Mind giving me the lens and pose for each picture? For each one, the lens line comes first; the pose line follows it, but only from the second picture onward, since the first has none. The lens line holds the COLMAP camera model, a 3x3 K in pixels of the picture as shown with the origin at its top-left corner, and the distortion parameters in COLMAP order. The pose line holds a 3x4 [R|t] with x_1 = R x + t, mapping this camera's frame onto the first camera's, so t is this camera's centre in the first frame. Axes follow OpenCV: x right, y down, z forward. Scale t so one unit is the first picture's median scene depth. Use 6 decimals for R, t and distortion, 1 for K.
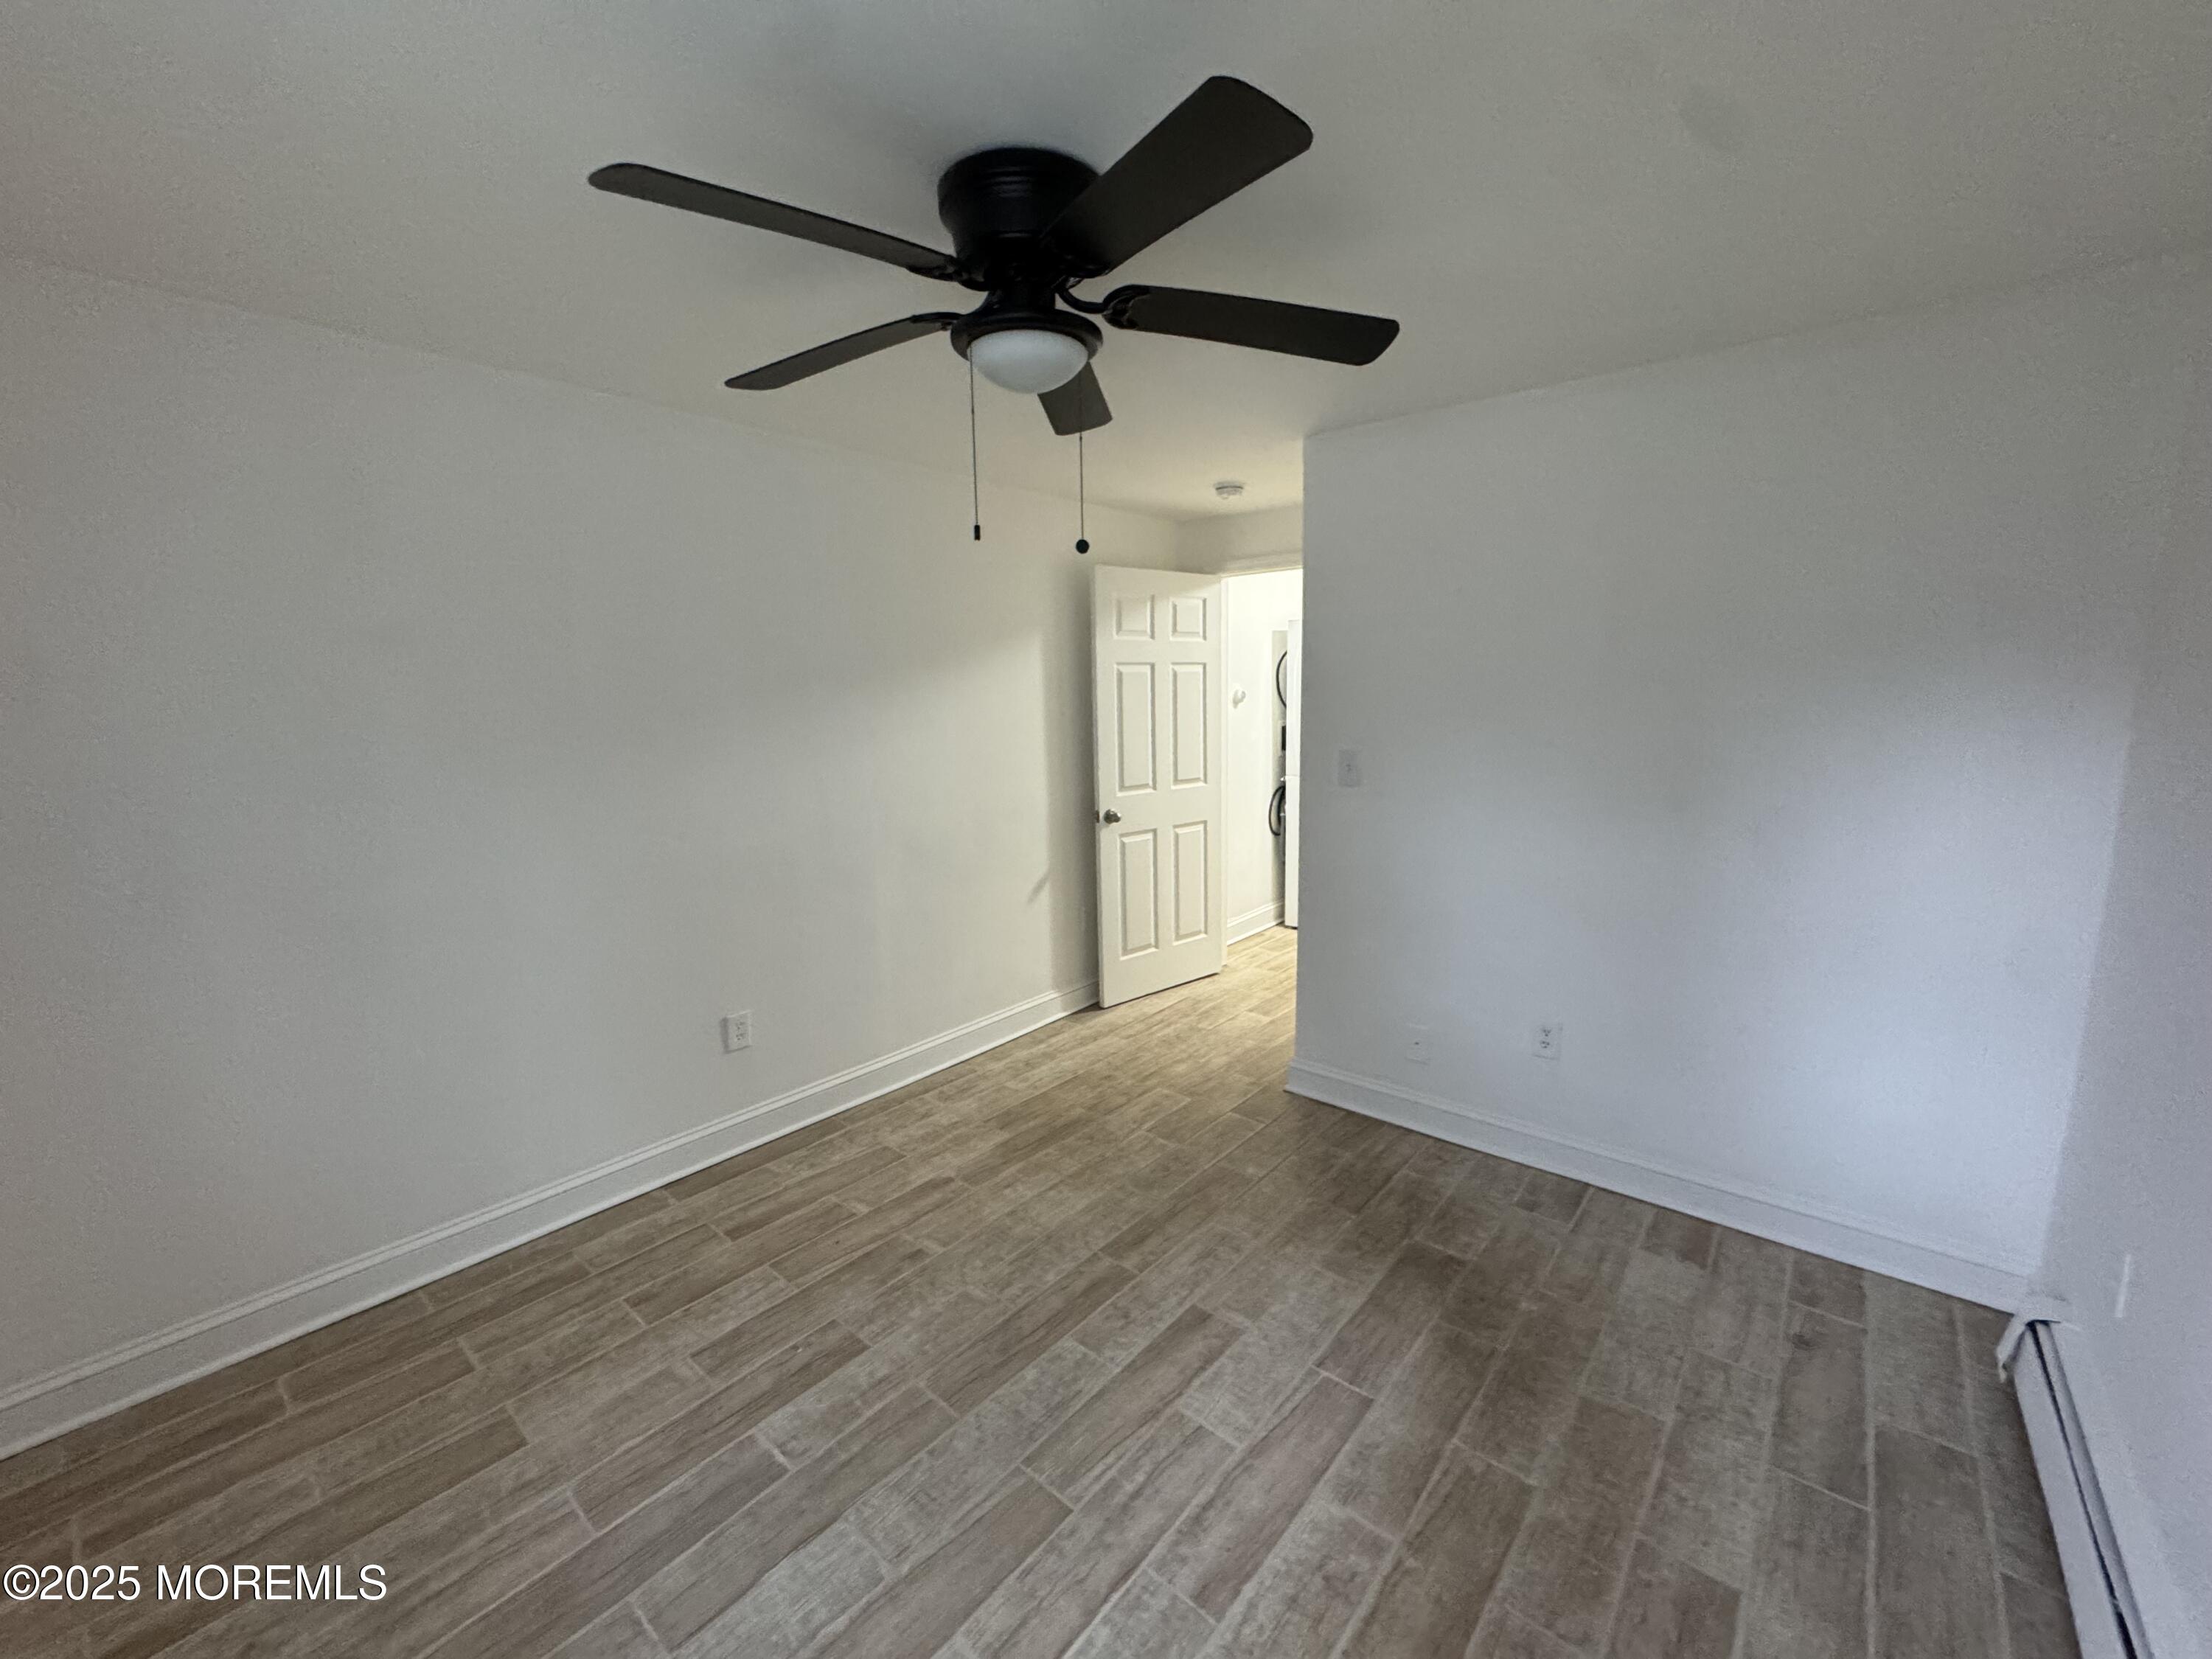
lens RADIAL K [[887.1, 0, 1107.6], [0, 887.1, 829.3], [0, 0, 1]] dist [-0.005285, 0.000547]
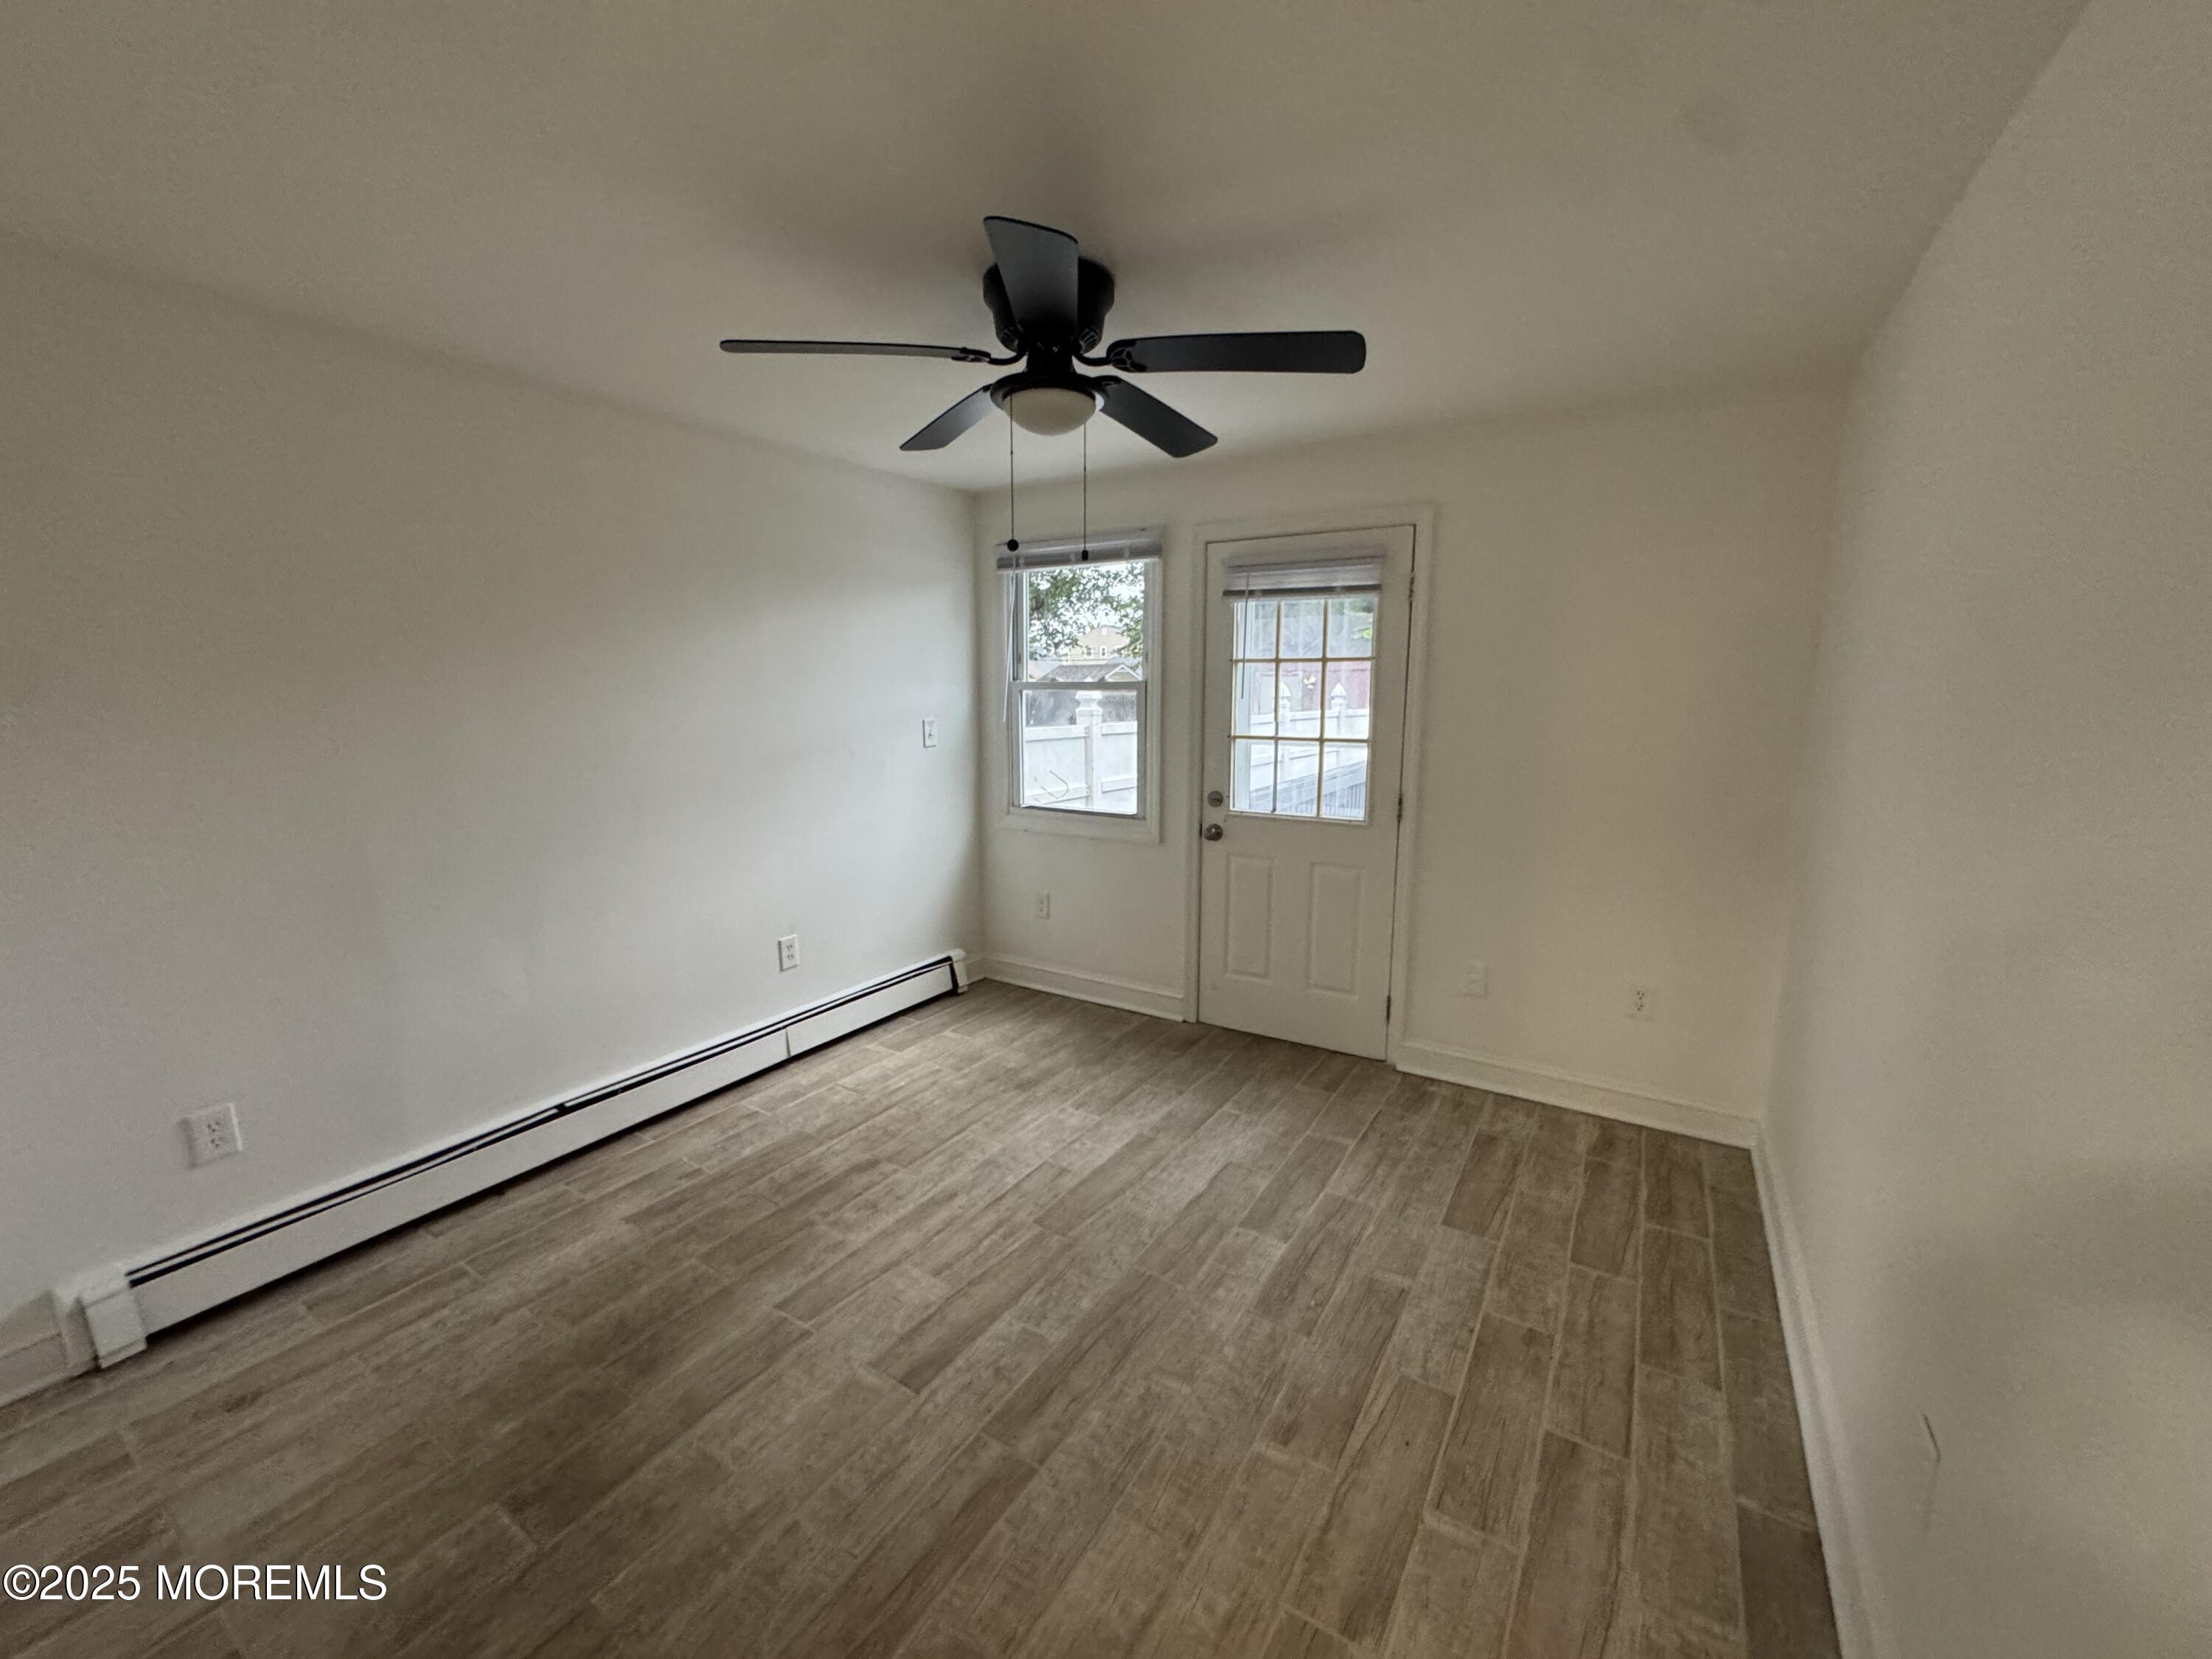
lens RADIAL K [[887.1, 0, 1104.3], [0, 887.1, 826.8], [0, 0, 1]] dist [-0.005285, 0.000547]
pose [[-0.989595, 0.033530, -0.139918, 0.022072], [-0.012857, 0.947968, 0.318107, -0.271123], [0.143303, 0.316596, -0.937673, 1.768773]]
